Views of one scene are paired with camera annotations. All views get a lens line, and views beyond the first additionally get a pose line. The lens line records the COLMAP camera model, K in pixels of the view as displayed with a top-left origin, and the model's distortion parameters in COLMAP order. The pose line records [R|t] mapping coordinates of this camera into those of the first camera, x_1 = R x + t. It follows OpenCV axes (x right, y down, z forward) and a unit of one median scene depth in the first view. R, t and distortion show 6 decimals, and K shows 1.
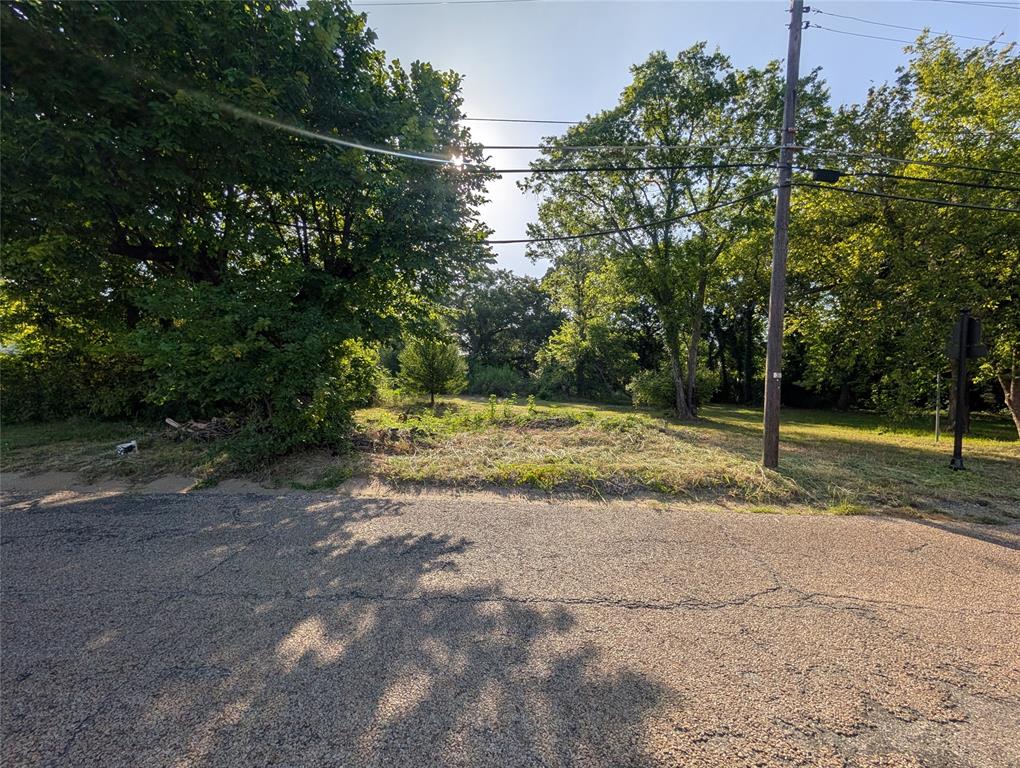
lens RADIAL K [[382.6, 0, 507.3], [0, 382.6, 384.0], [0, 0, 1]] dist [-0.000491, 0.000206]
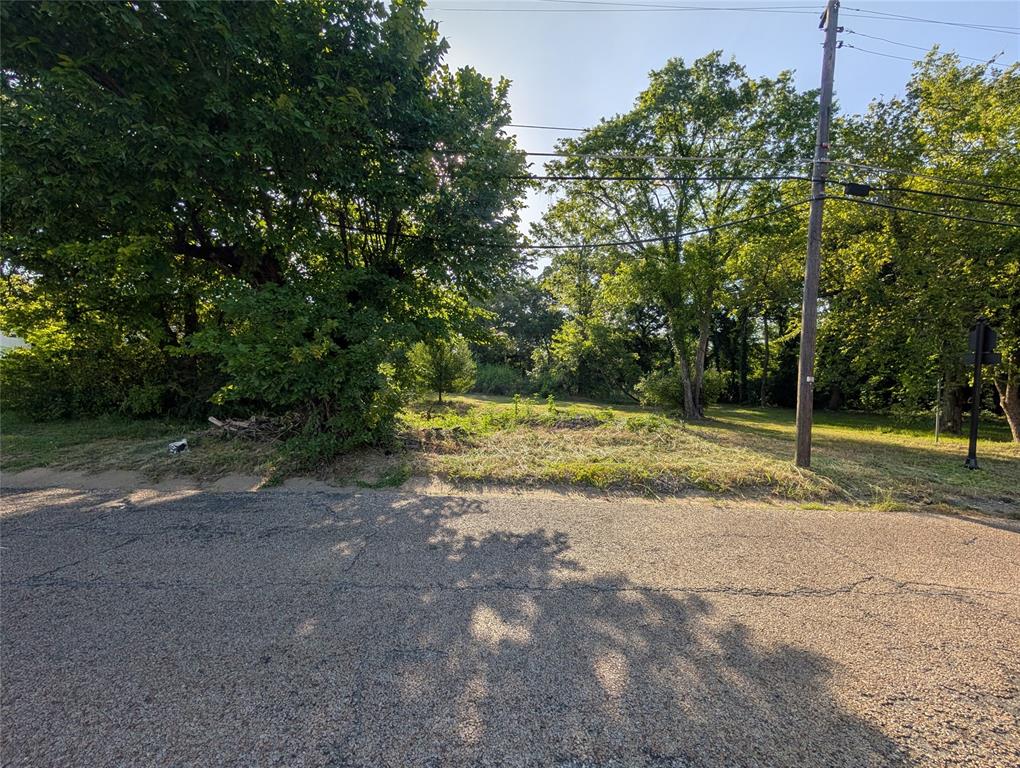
lens RADIAL K [[382.6, 0, 512.6], [0, 382.6, 384.8], [0, 0, 1]] dist [-0.000491, 0.000206]
pose [[0.999507, 0.008023, 0.030350, -0.136781], [-0.008240, 0.999941, 0.007014, -0.007503], [-0.030292, -0.007261, 0.999515, -0.024561]]
